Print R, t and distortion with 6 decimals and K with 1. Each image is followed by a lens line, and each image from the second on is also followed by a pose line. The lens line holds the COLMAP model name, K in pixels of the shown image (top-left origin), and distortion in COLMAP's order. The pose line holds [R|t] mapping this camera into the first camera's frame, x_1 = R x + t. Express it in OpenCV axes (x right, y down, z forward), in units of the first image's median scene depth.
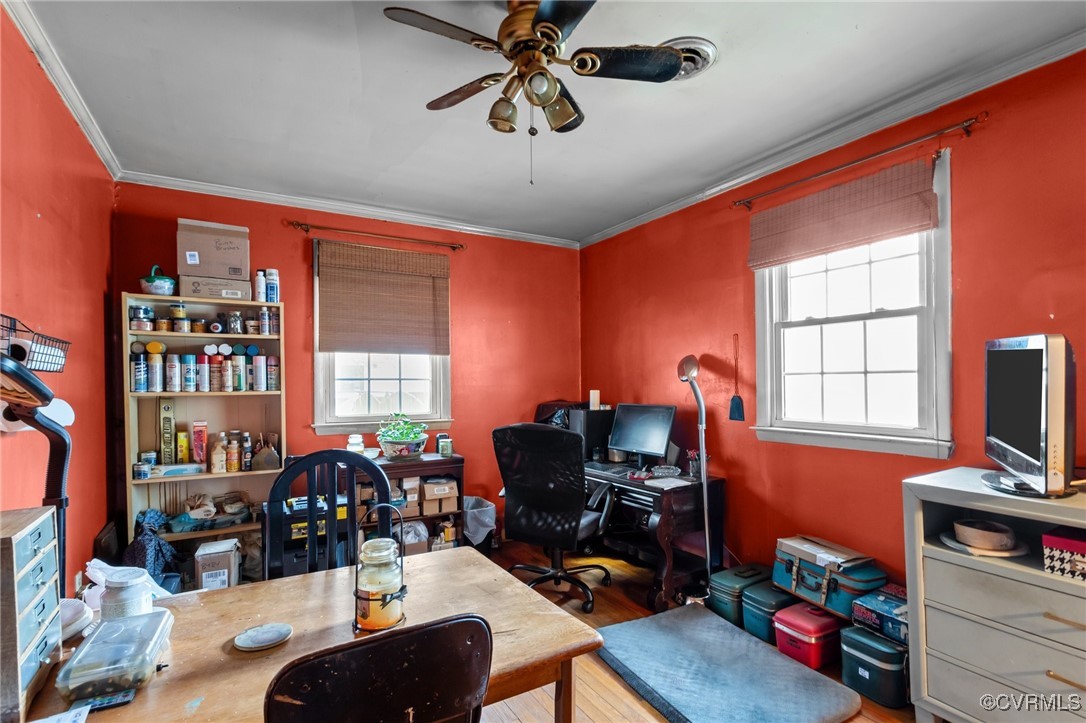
lens RADIAL K [[517.9, 0, 543.1], [0, 517.9, 369.9], [0, 0, 1]] dist [0.004948, 0.002376]
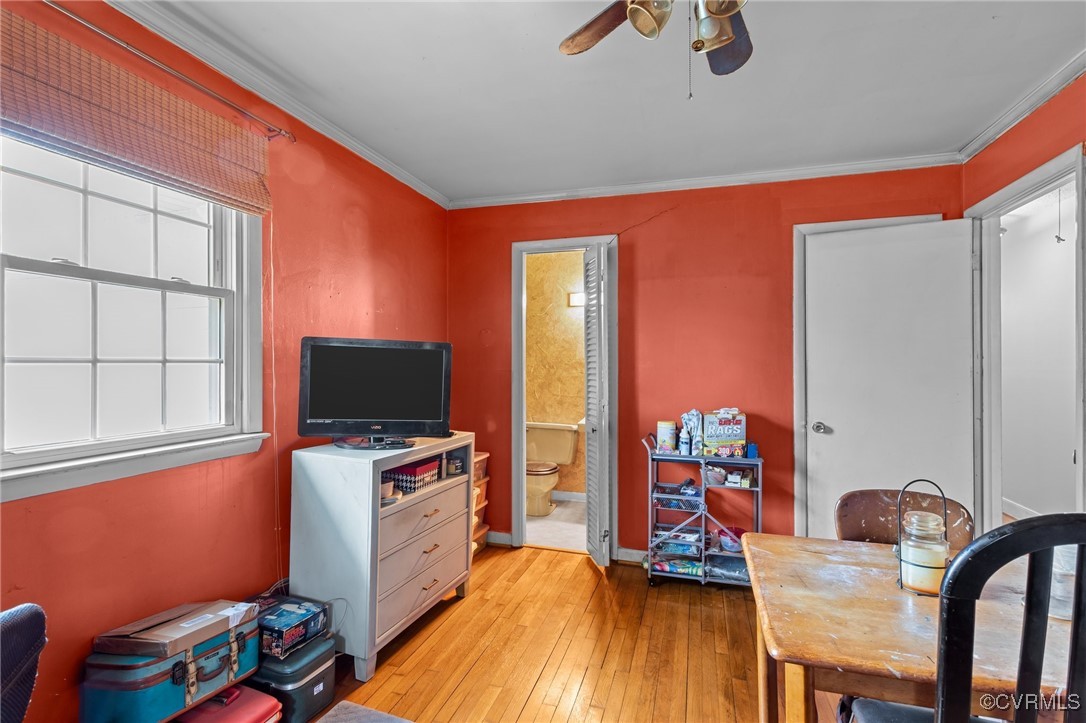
lens RADIAL K [[517.9, 0, 542.0], [0, 517.9, 366.7], [0, 0, 1]] dist [0.004948, 0.002376]
pose [[-0.664456, 0.012970, 0.747215, -0.293309], [-0.002321, 0.999809, -0.019418, 0.026735], [-0.747324, -0.014637, -0.664299, 1.143055]]
